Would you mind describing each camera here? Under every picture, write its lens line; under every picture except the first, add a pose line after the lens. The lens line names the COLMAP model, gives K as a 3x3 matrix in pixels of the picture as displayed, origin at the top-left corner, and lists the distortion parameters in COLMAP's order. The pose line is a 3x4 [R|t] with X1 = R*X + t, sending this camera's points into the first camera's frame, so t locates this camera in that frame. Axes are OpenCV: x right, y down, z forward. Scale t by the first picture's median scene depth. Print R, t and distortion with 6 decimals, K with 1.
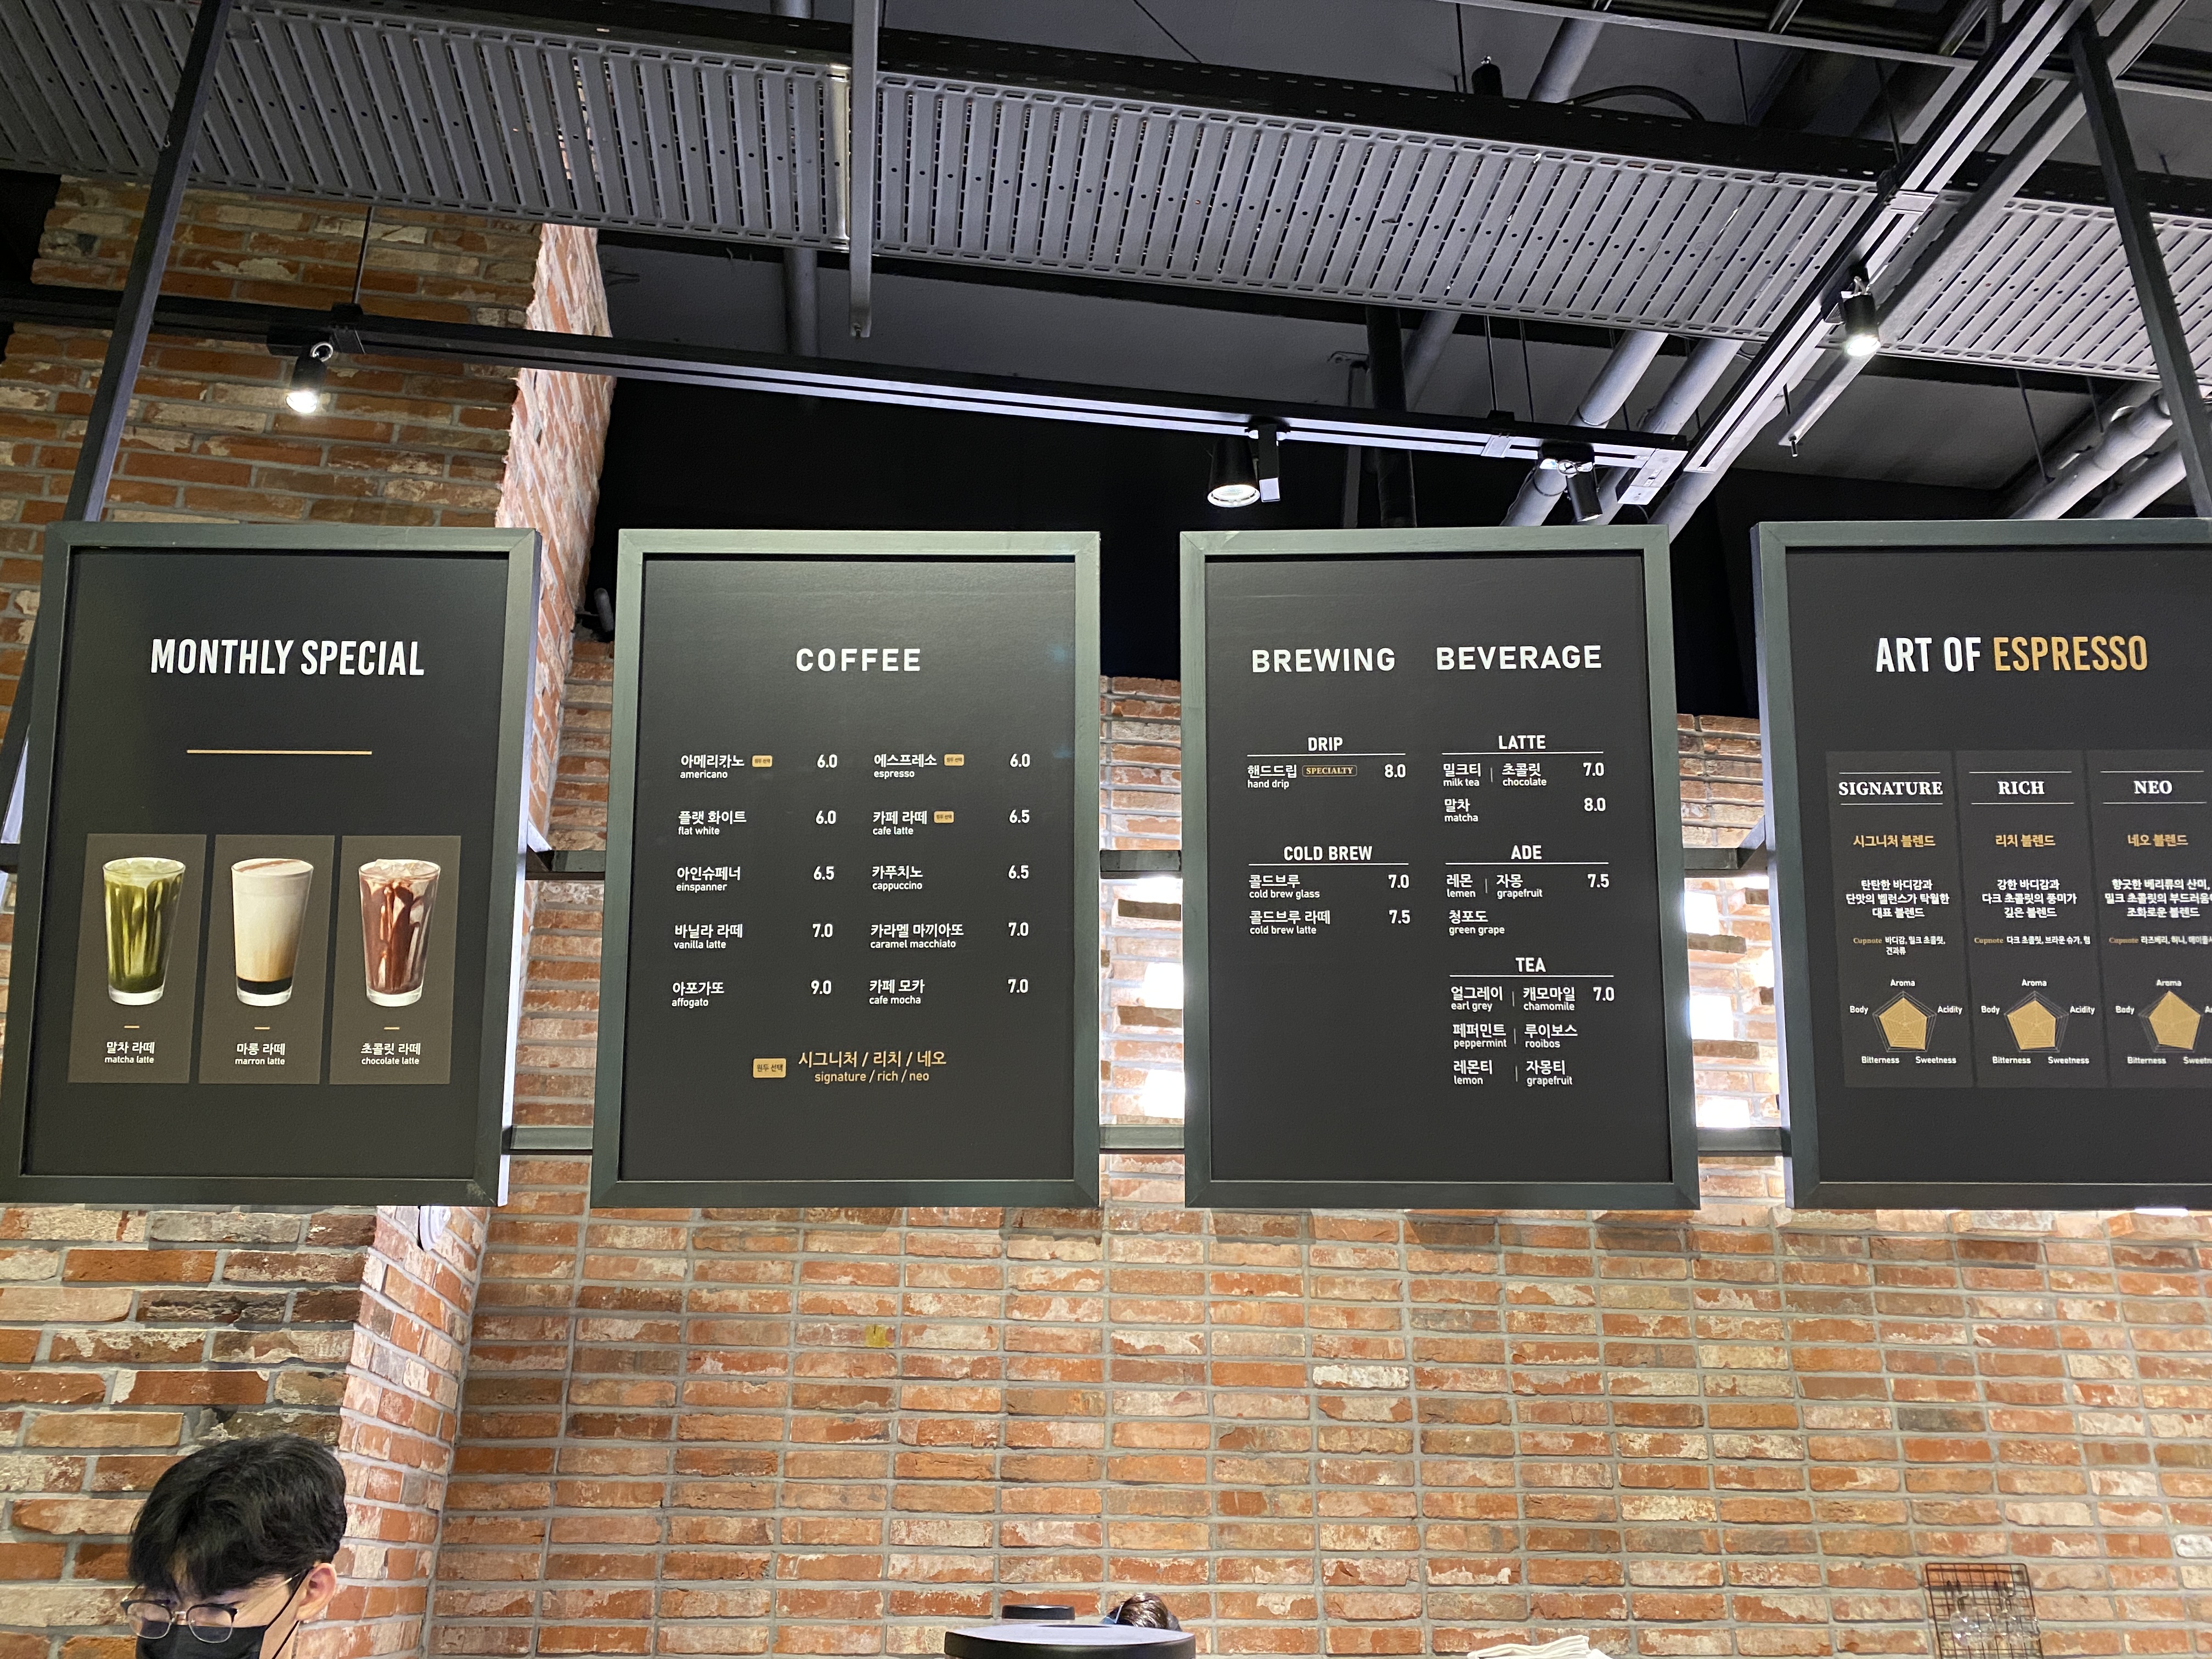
lens RADIAL K [[1695.1, 0, 1109.1], [0, 1695.1, 800.8], [0, 0, 1]] dist [0.011879, -0.007287]
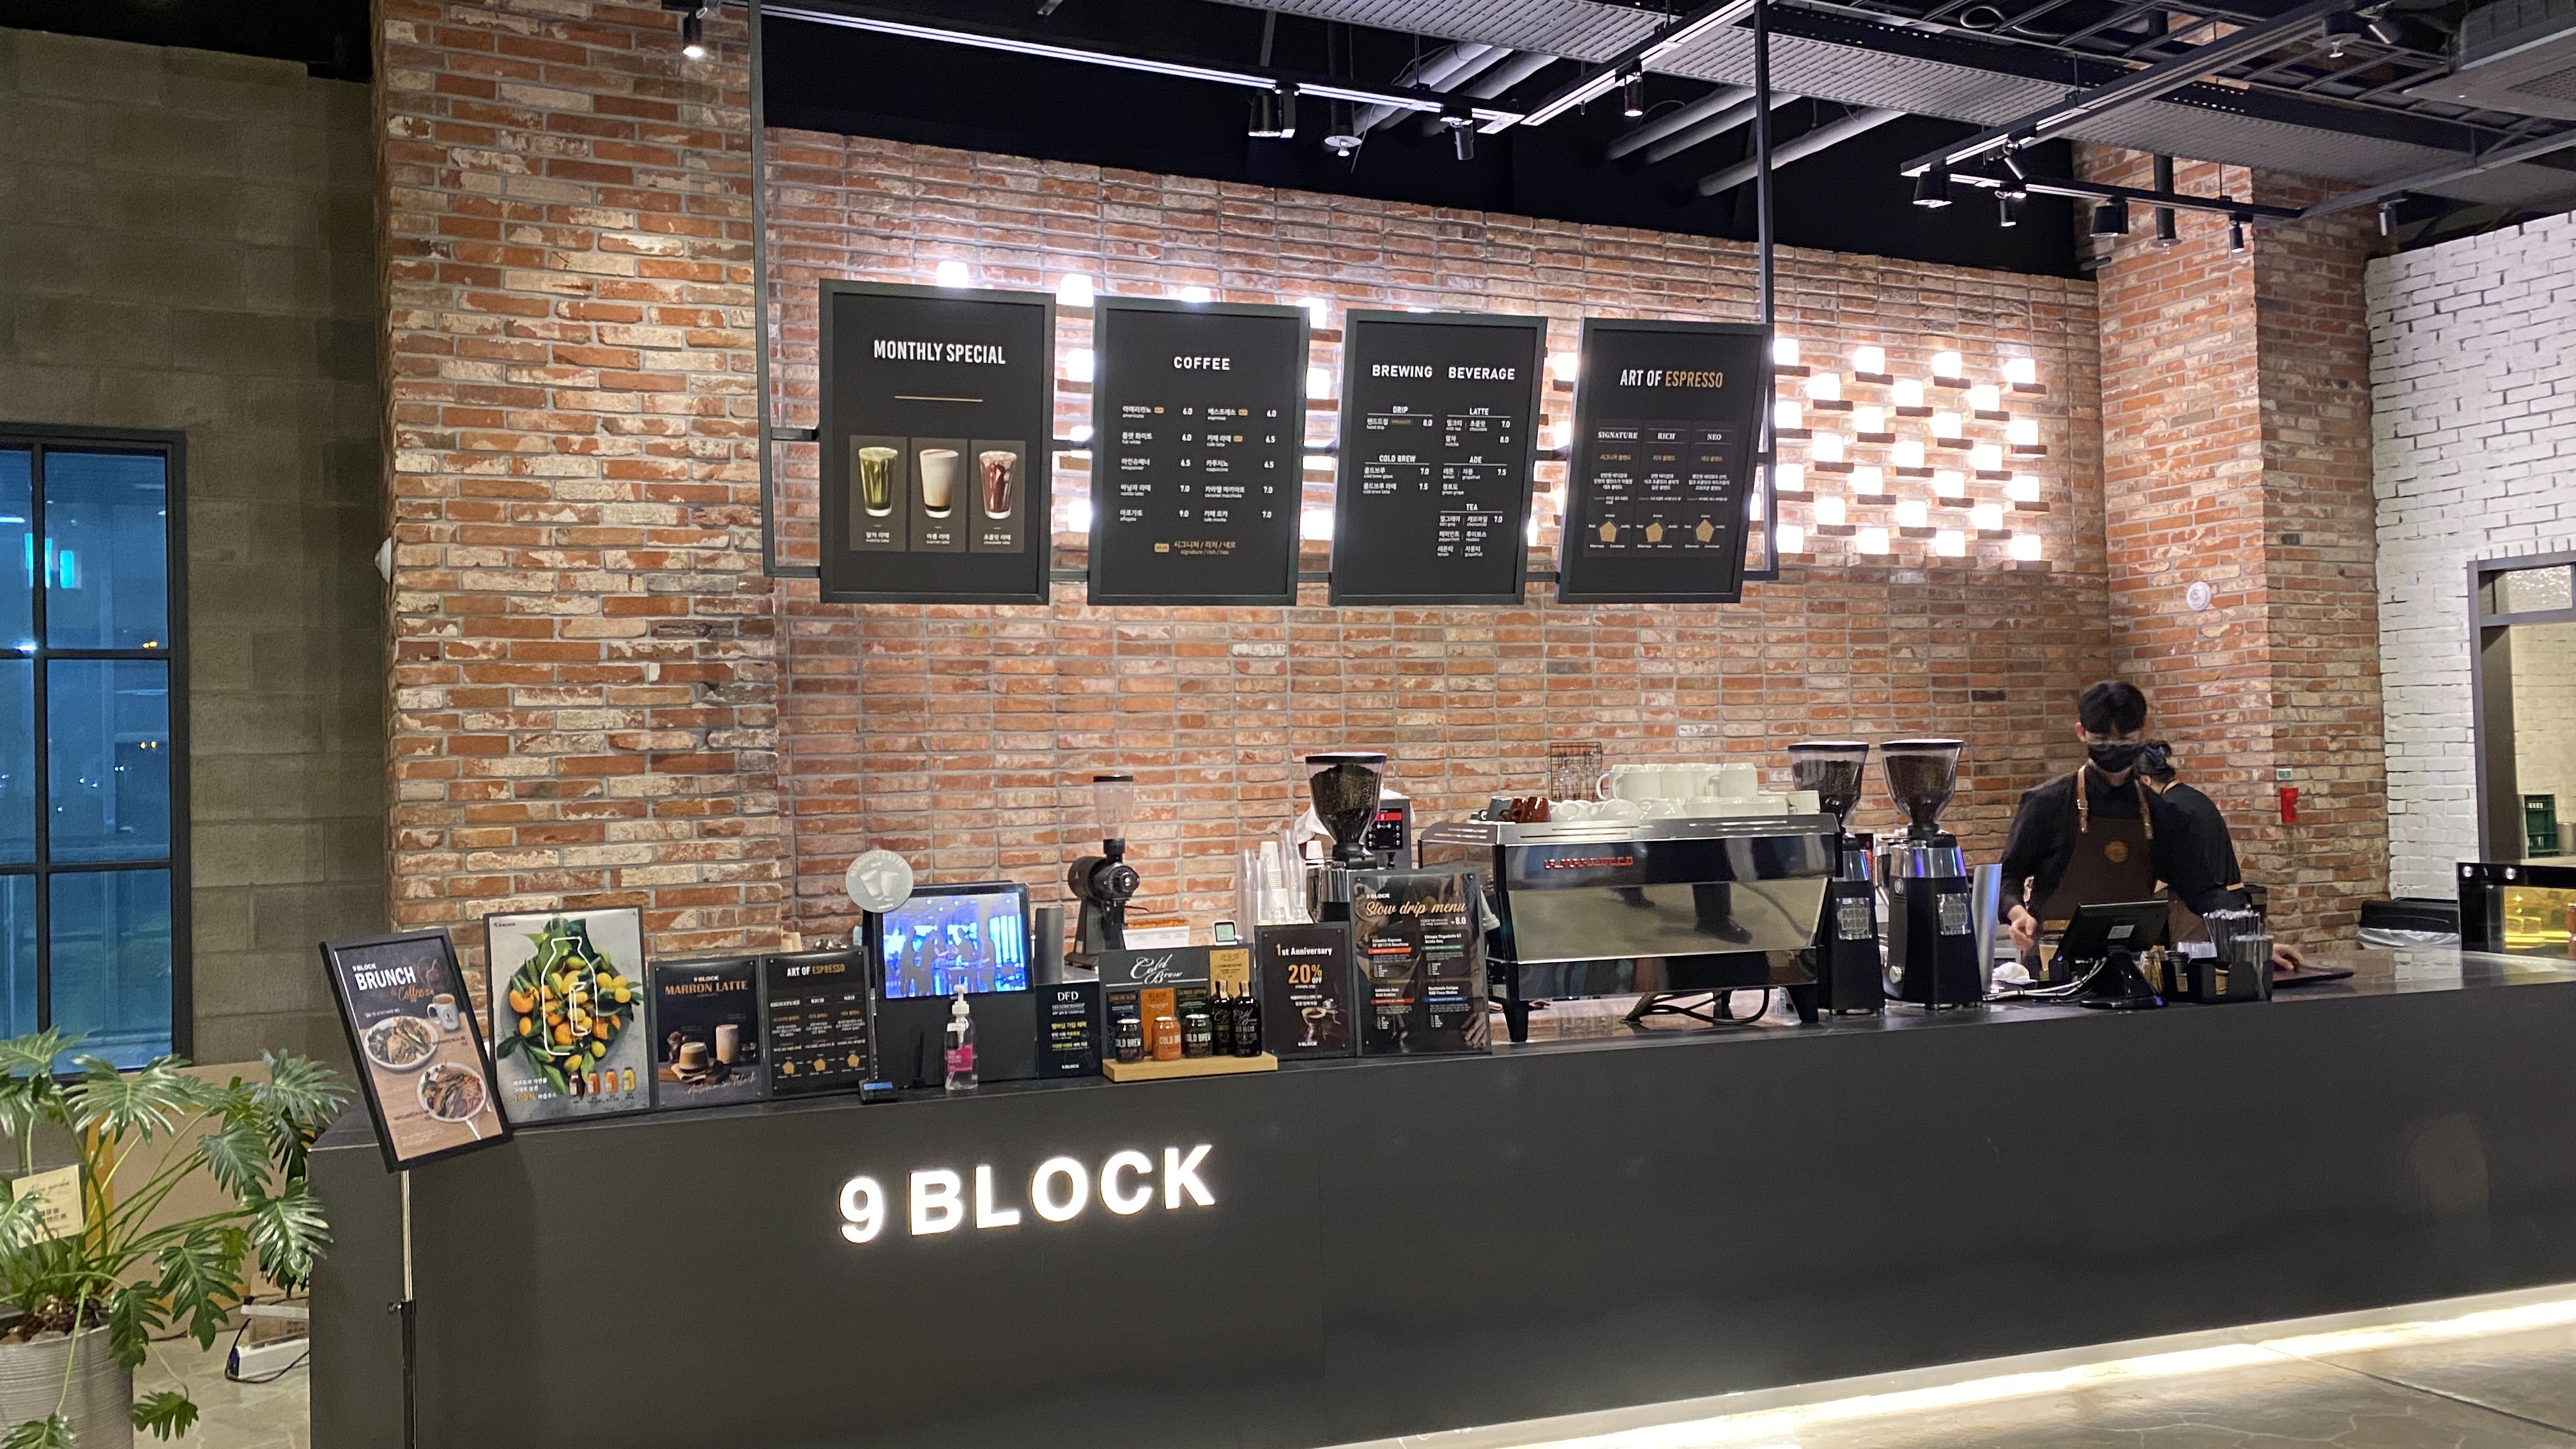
lens RADIAL K [[1964.6, 0, 1288.2], [0, 1964.6, 719.6], [0, 0, 1]] dist [0.091302, -0.099280]
pose [[0.949446, -0.023857, 0.313023, -0.452836], [-0.095810, 0.927516, 0.361296, -0.311935], [-0.298953, -0.373022, 0.878340, -0.764404]]
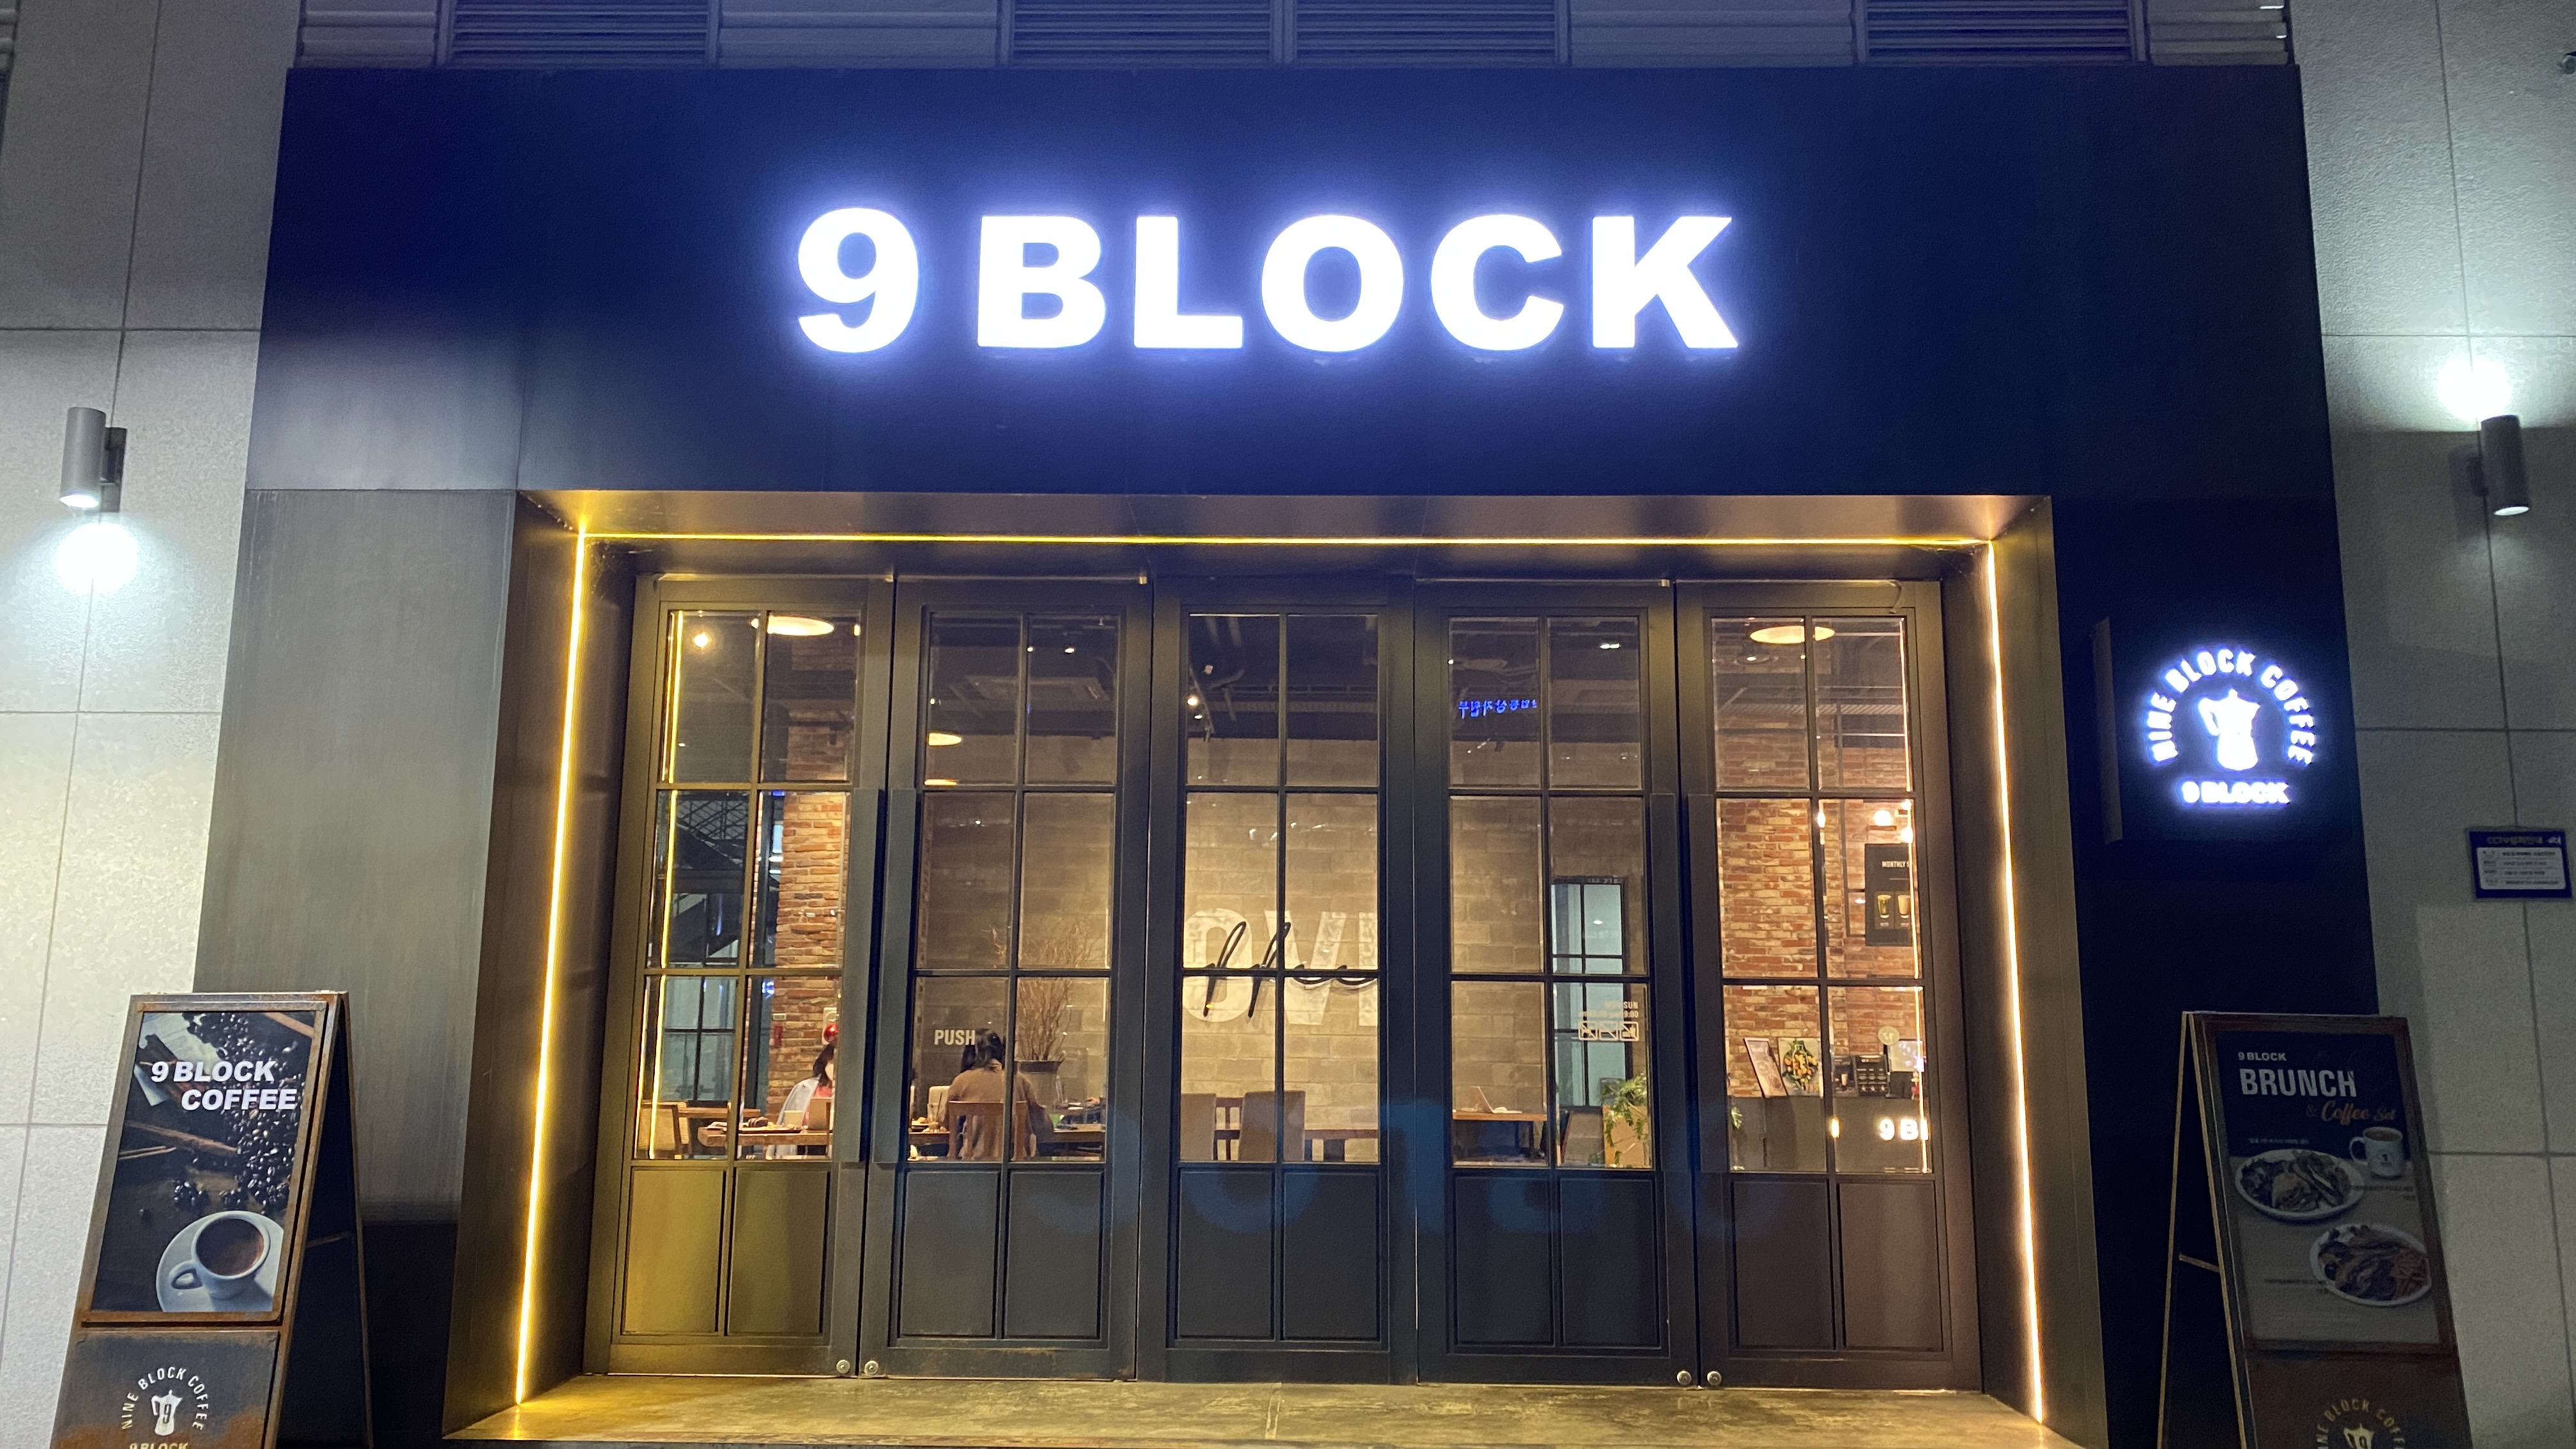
lens RADIAL K [[1925.9, 0, 1294.2], [0, 1925.9, 736.6], [0, 0, 1]] dist [0.073863, -0.088545]
pose [[0.987245, -0.023946, -0.157397, -0.847604], [0.061887, 0.968596, 0.240815, -1.301927], [0.146688, -0.247484, 0.957724, -3.299376]]
